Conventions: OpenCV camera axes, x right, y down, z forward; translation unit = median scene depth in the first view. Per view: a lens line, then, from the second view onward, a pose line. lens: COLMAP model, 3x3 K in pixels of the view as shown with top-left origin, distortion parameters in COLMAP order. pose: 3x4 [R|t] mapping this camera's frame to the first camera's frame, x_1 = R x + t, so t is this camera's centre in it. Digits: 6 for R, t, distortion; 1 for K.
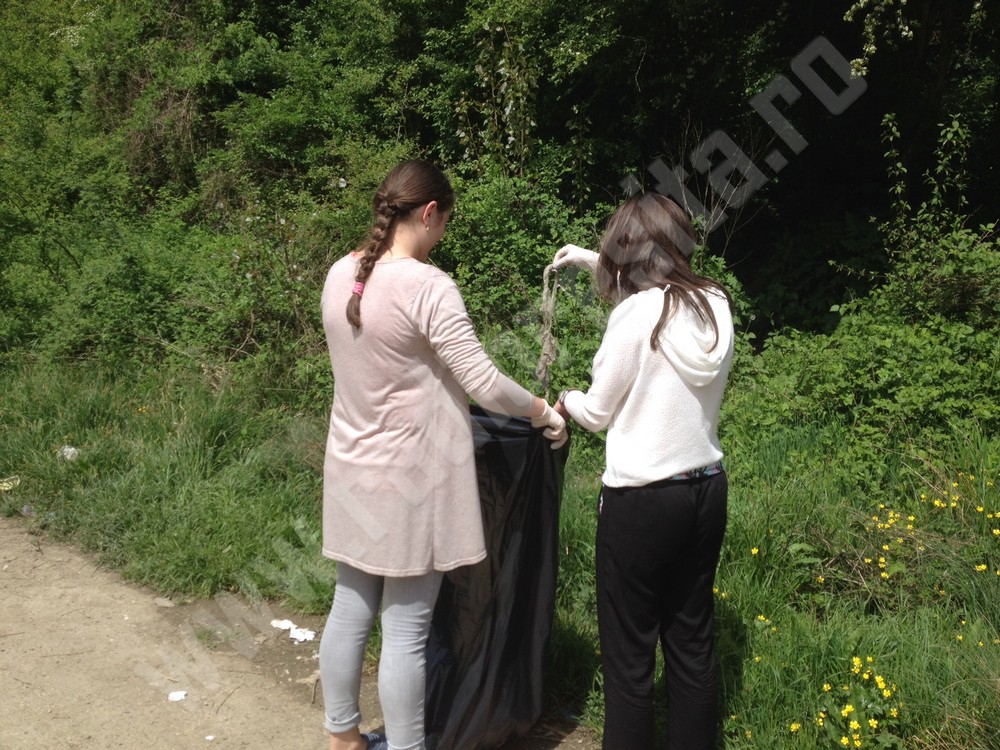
lens RADIAL K [[932.4, 0, 500.0], [0, 932.4, 375.0], [0, 0, 1]] dist [0.122132, -0.253286]
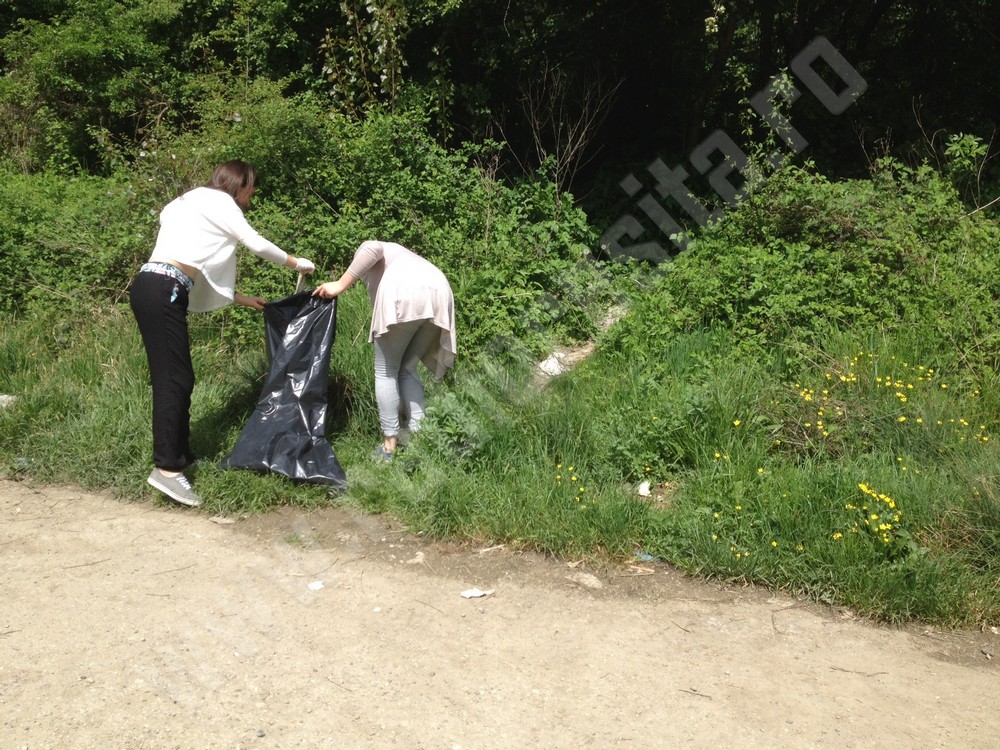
lens RADIAL K [[932.4, 0, 500.0], [0, 932.4, 375.0], [0, 0, 1]] dist [0.122132, -0.253286]
pose [[0.953188, -0.064671, 0.295381, -0.240088], [0.047320, 0.996728, 0.065522, 0.016461], [-0.298652, -0.048478, 0.953130, -0.054621]]
